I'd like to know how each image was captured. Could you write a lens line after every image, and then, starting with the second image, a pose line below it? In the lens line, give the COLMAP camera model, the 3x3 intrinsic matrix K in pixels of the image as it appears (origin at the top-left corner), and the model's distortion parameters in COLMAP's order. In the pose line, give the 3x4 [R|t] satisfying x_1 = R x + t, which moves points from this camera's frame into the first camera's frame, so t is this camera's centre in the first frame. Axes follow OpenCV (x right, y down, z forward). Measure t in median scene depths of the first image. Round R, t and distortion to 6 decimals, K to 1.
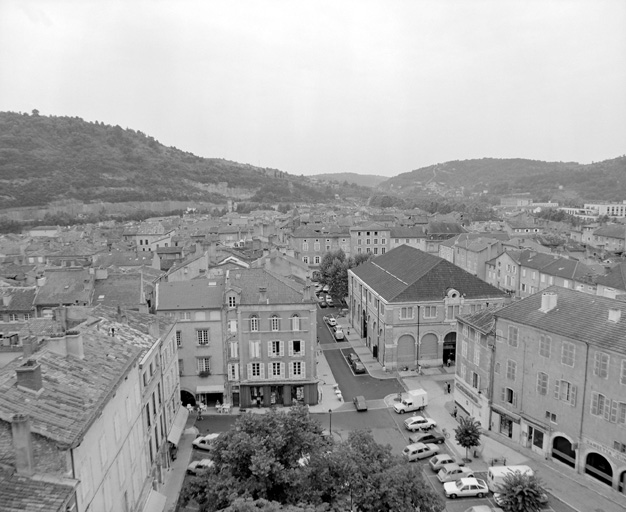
lens RADIAL K [[487.0, 0, 317.6], [0, 487.0, 261.7], [0, 0, 1]] dist [-0.092122, 0.060624]
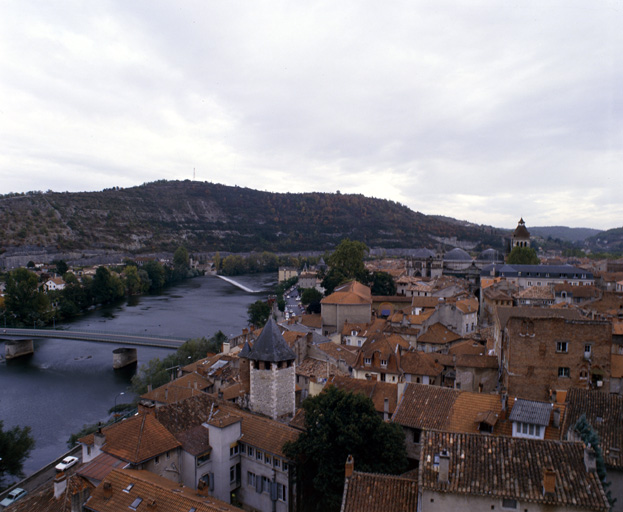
lens RADIAL K [[472.0, 0, 310.3], [0, 472.0, 259.0], [0, 0, 1]] dist [-0.112868, 0.079182]
pose [[0.905634, 0.032218, -0.422835, 0.006224], [-0.076969, 0.993036, -0.089190, 0.059655], [0.417017, 0.113319, 0.901807, -0.439801]]
